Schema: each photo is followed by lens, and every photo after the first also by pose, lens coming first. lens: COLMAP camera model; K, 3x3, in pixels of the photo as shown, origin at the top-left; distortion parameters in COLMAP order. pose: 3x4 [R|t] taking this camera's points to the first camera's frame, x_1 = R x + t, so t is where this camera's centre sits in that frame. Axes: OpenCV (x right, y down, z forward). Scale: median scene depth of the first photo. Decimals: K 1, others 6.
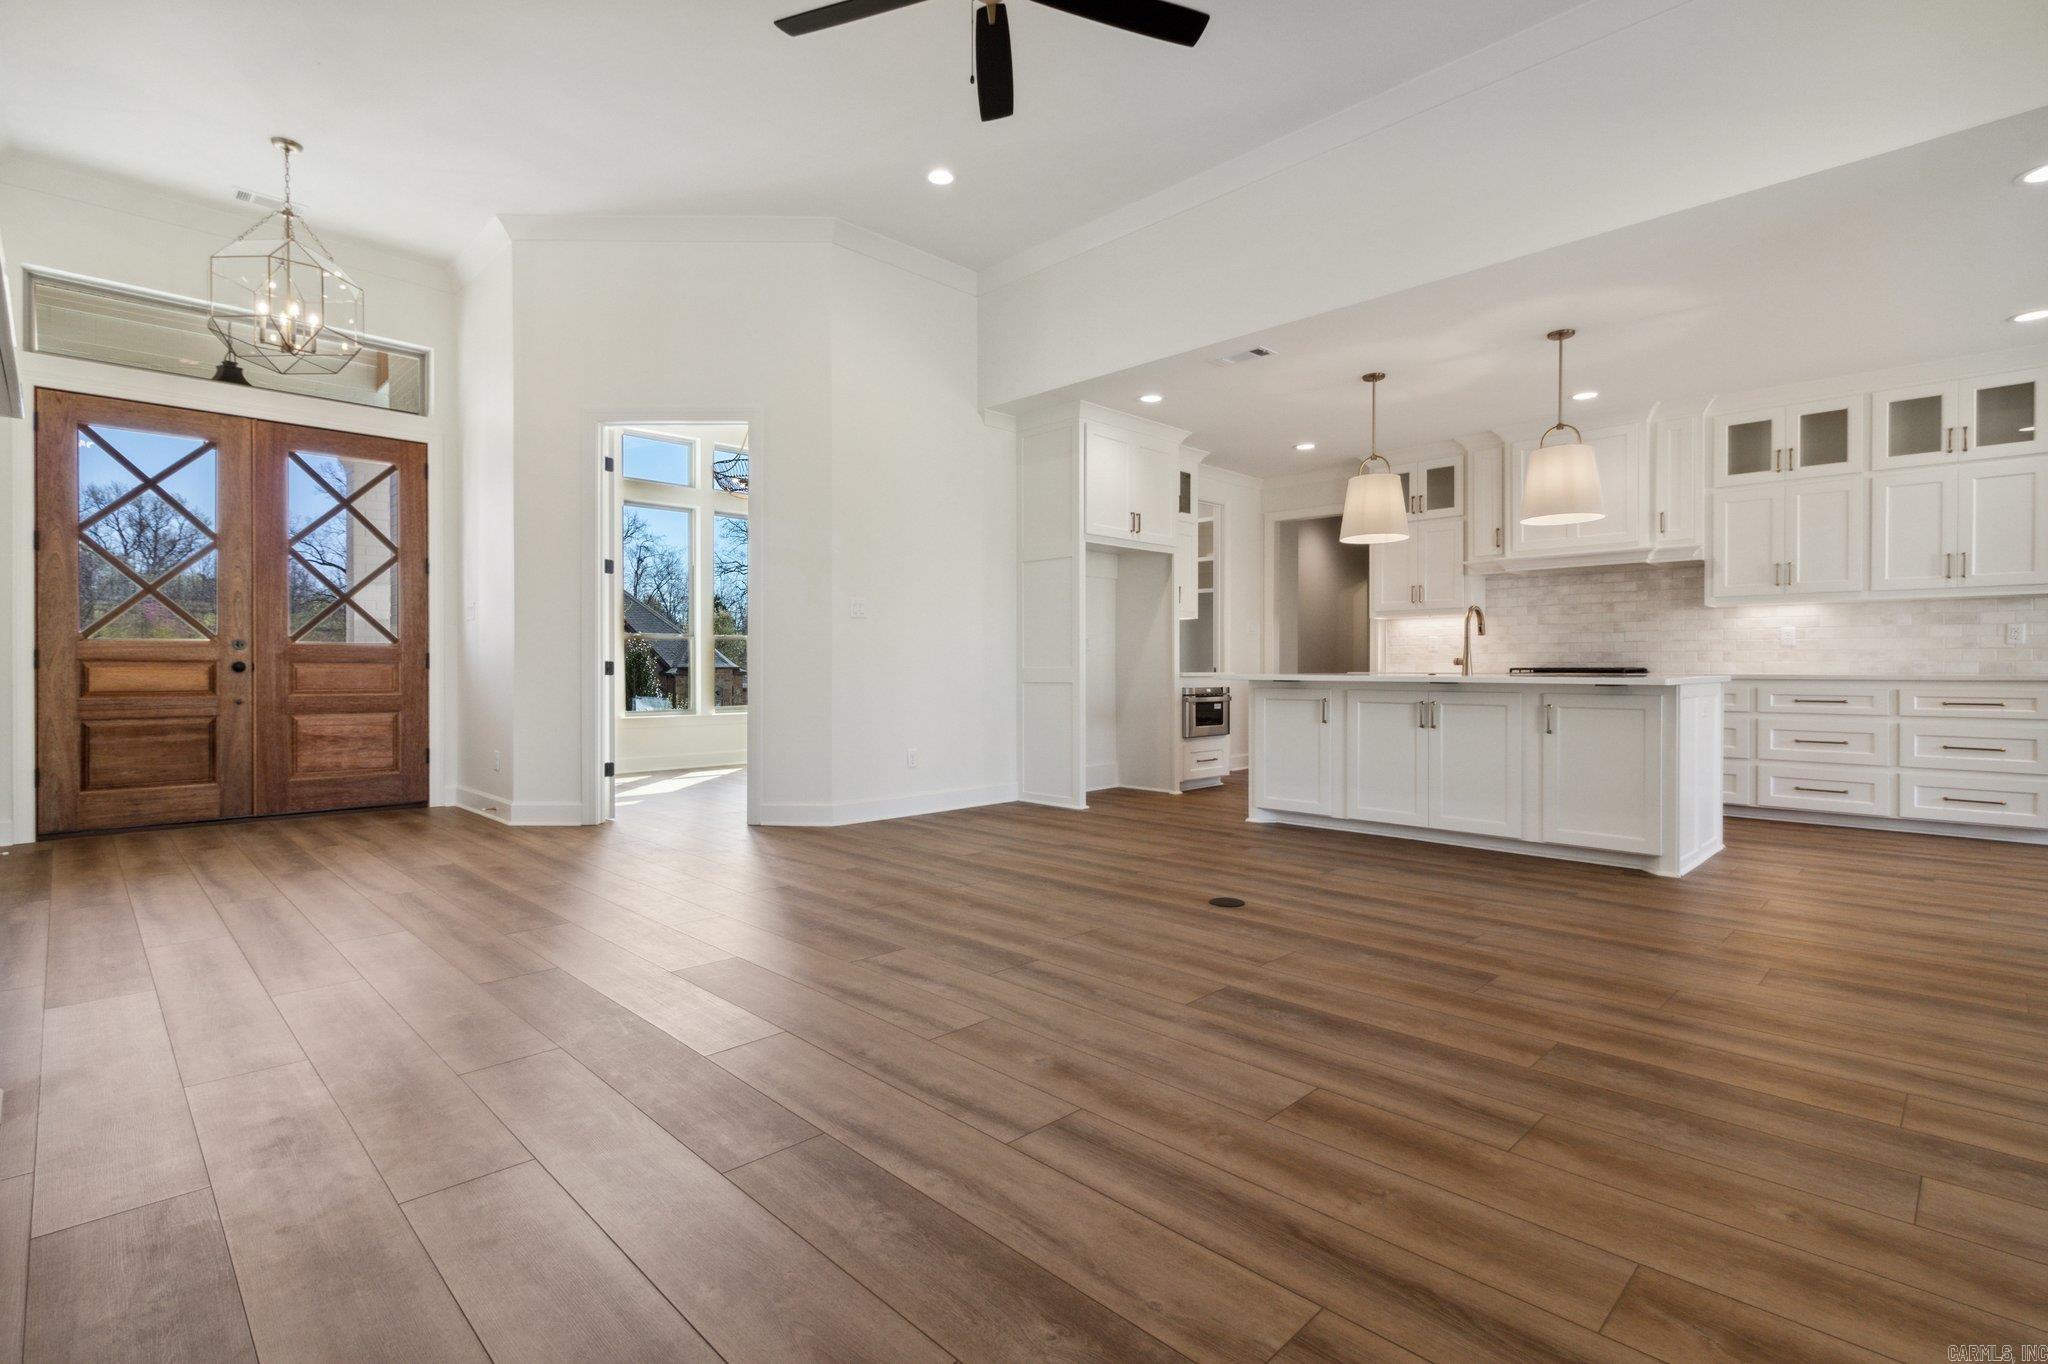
lens RADIAL K [[960.0, 0, 1023.8], [0, 960.0, 673.5], [0, 0, 1]] dist [0.005956, 0.000217]
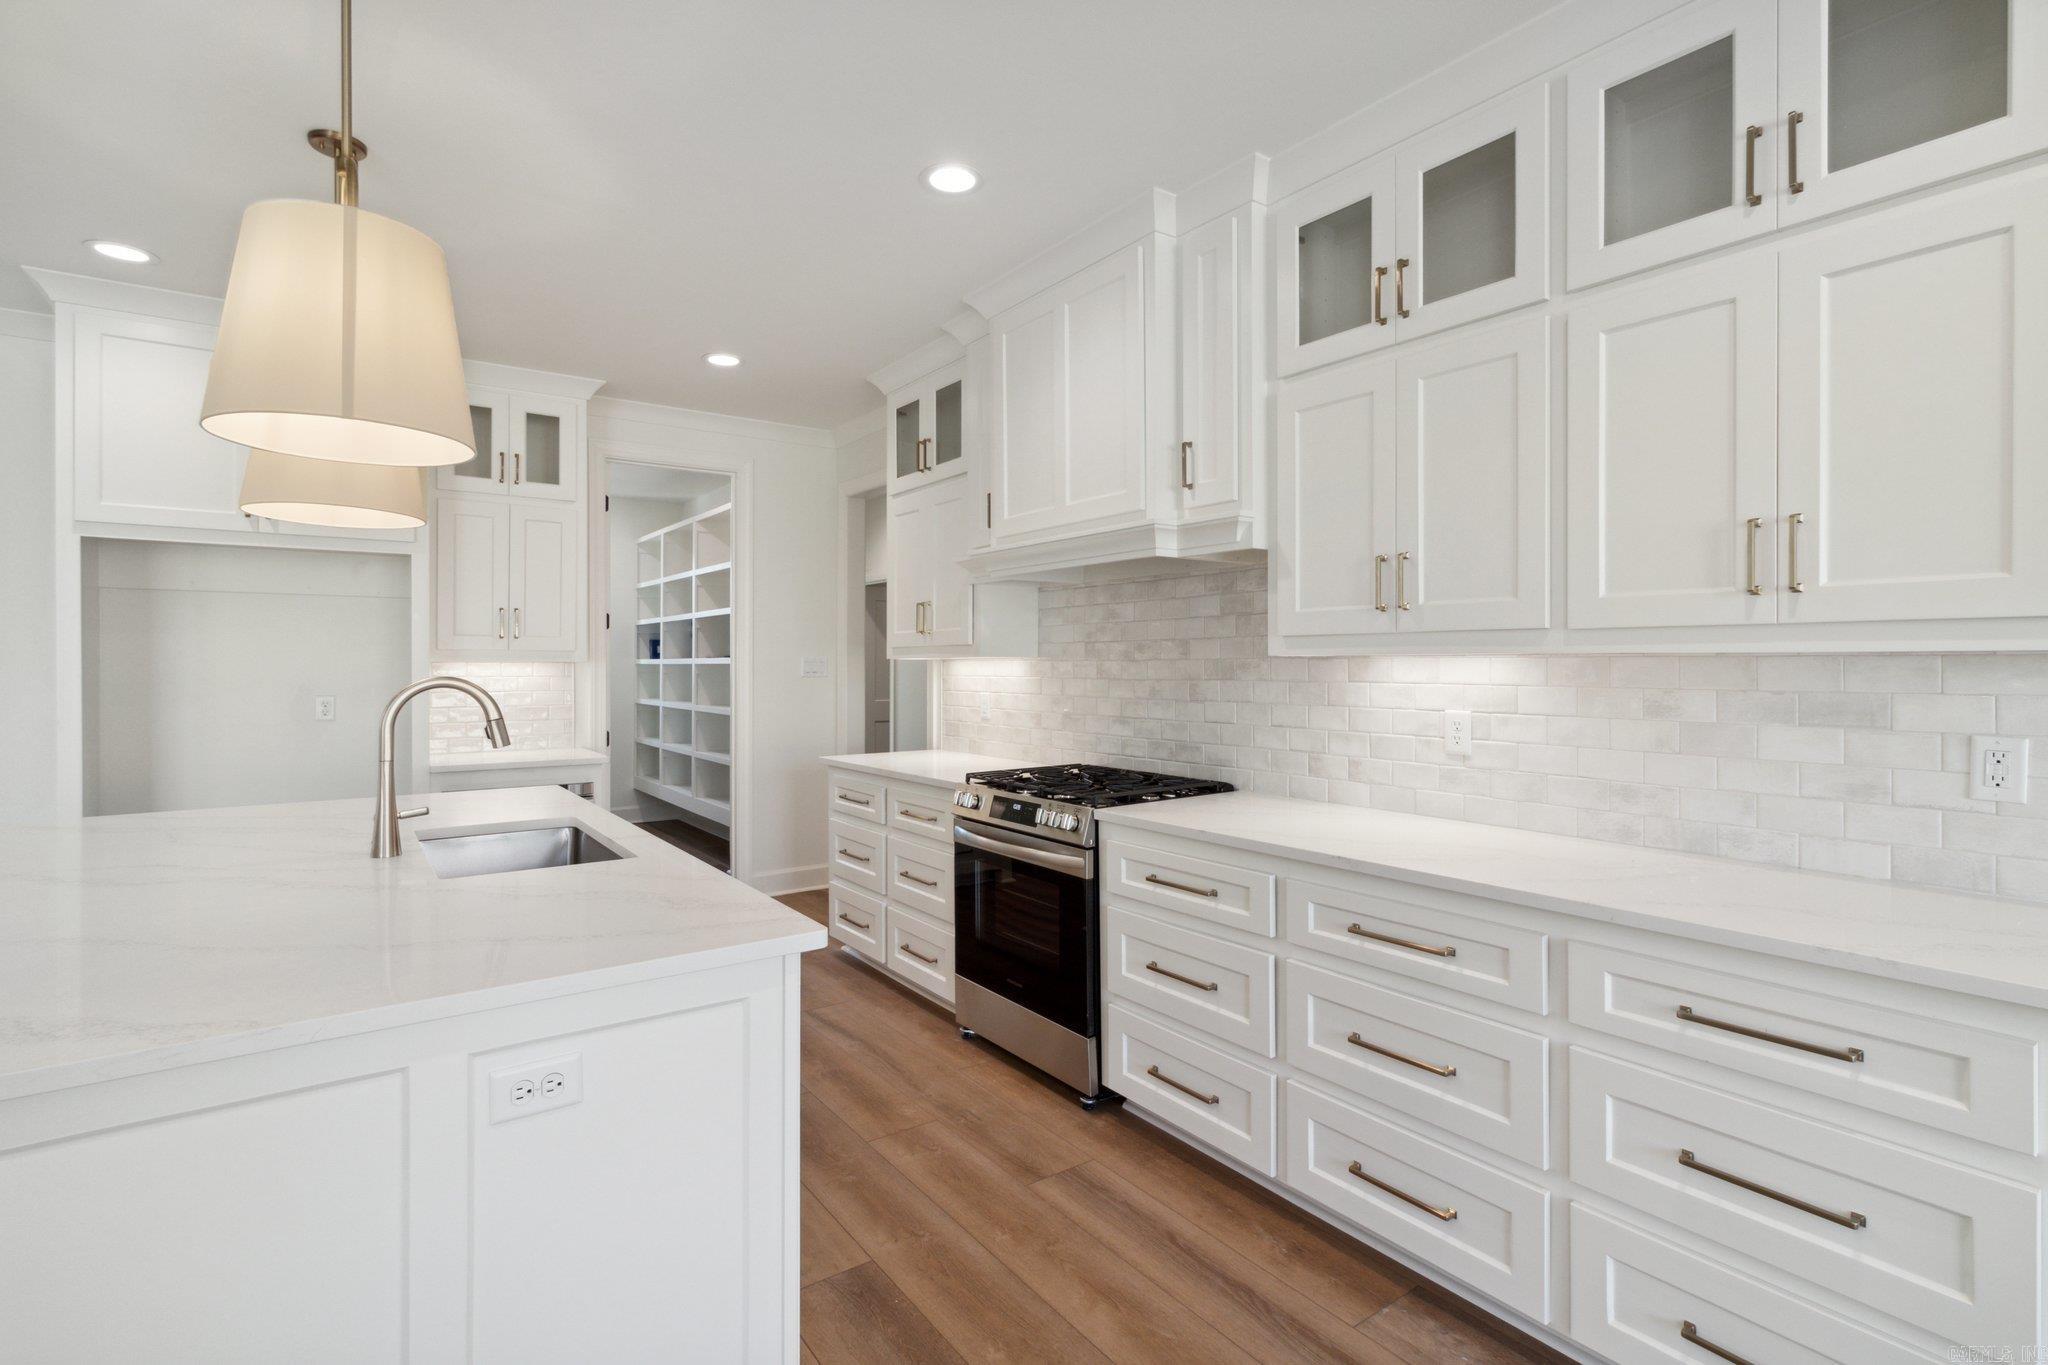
lens RADIAL K [[974.0, 0, 1019.4], [0, 974.0, 665.6], [0, 0, 1]] dist [0.002341, 0.001227]
pose [[0.986806, -0.000024, -0.161907, 0.759954], [-0.000935, 0.999982, -0.005850, -0.071946], [0.161904, 0.005924, 0.986789, 0.631531]]
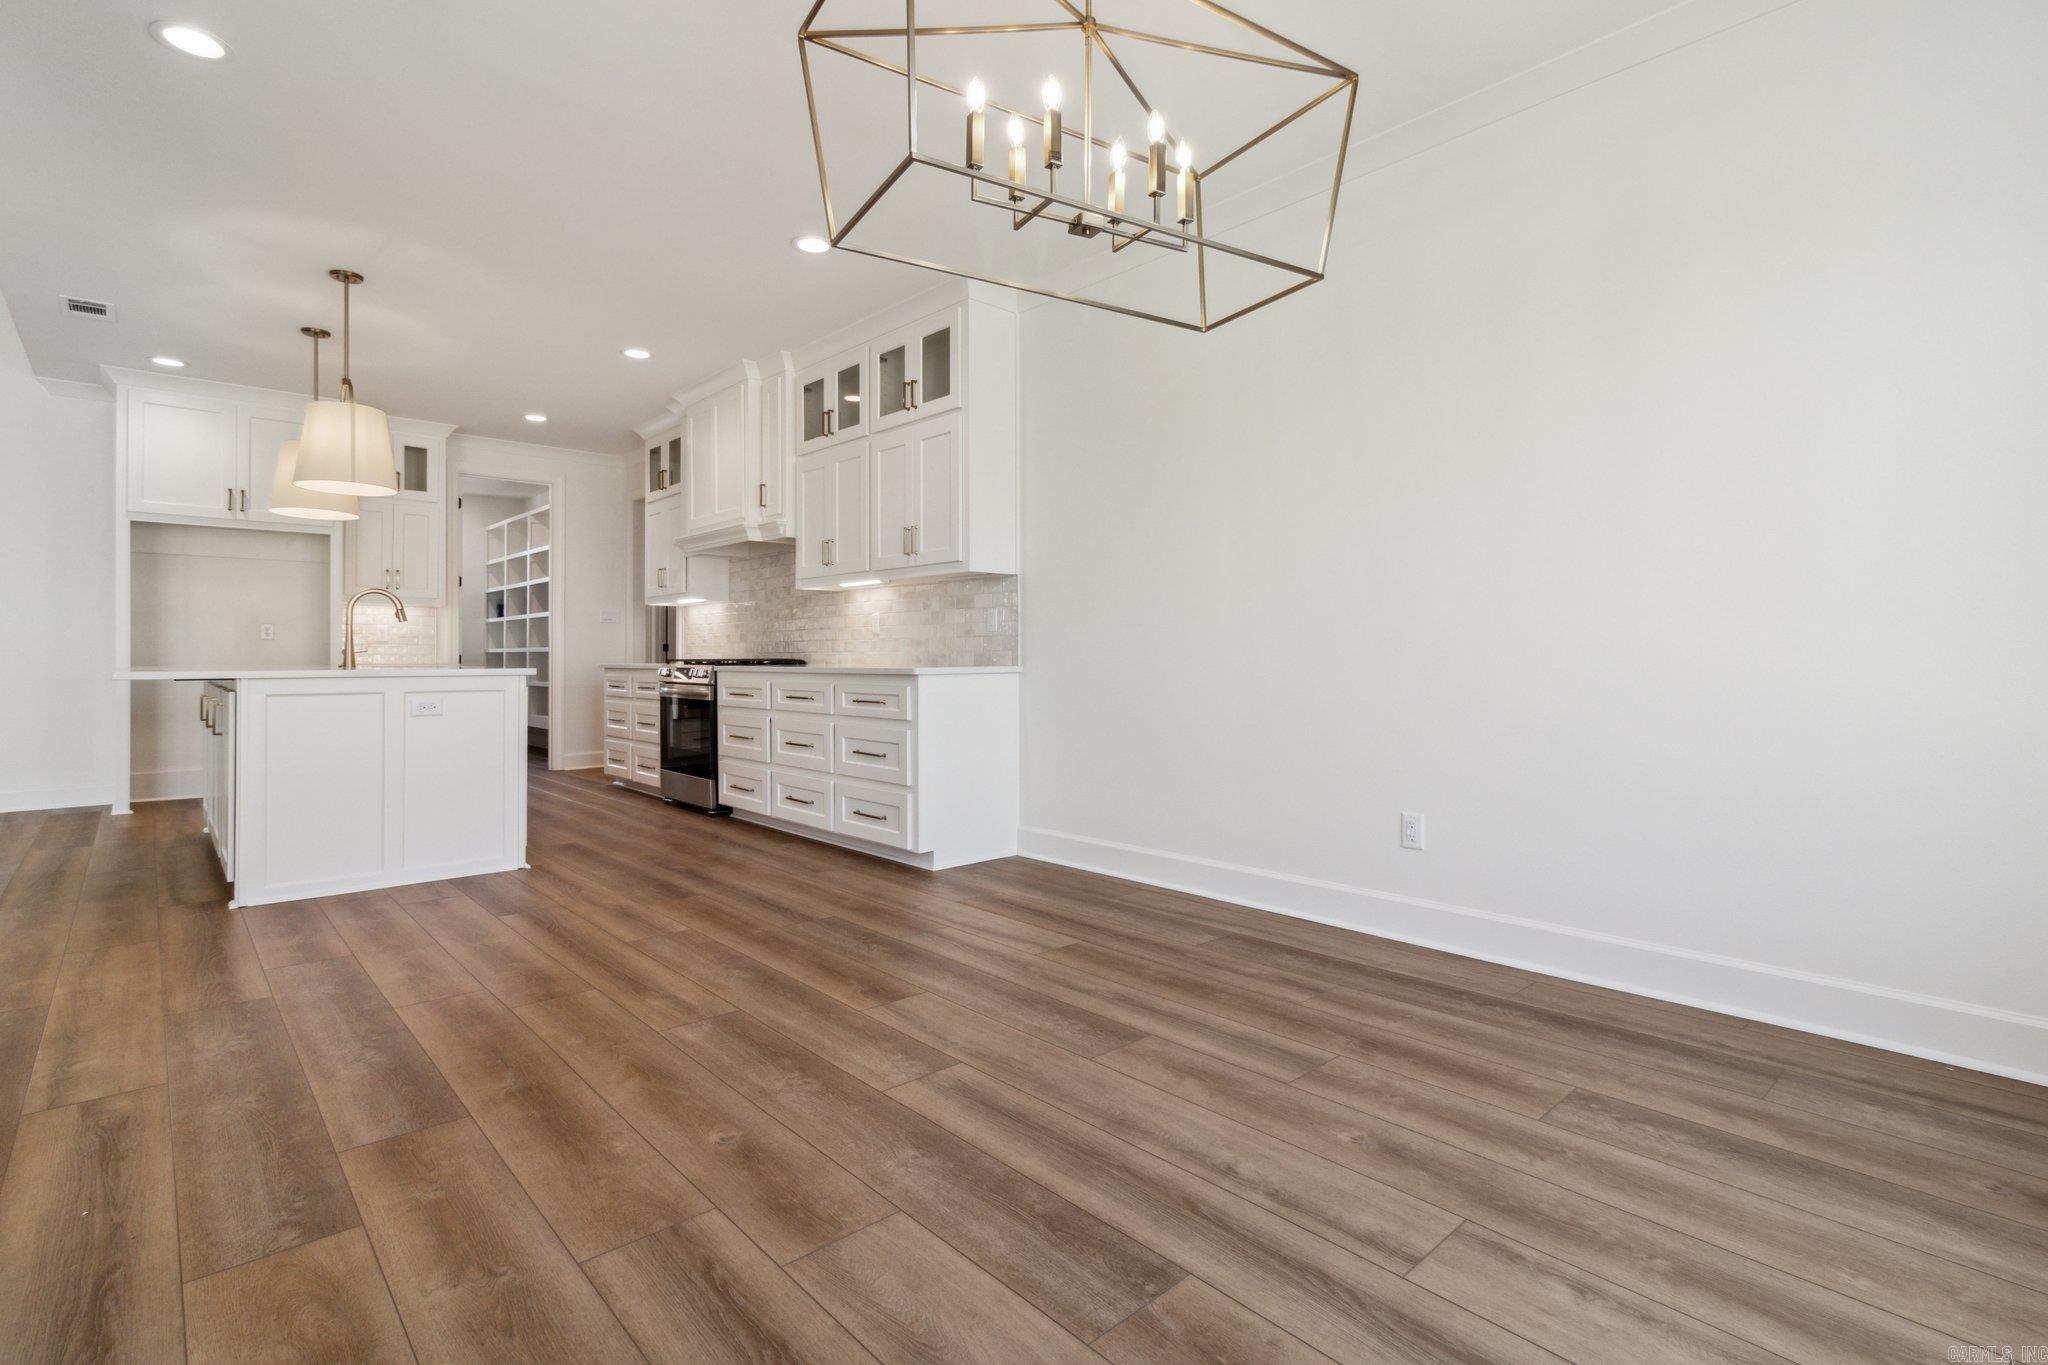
lens RADIAL K [[964.8, 0, 1019.1], [0, 964.8, 650.3], [0, 0, 1]] dist [0.005174, 0.000251]
pose [[0.998991, -0.000712, -0.044906, 1.082708], [0.000061, 0.999895, -0.014508, -0.000939], [0.044912, 0.014491, 0.998886, 0.141191]]
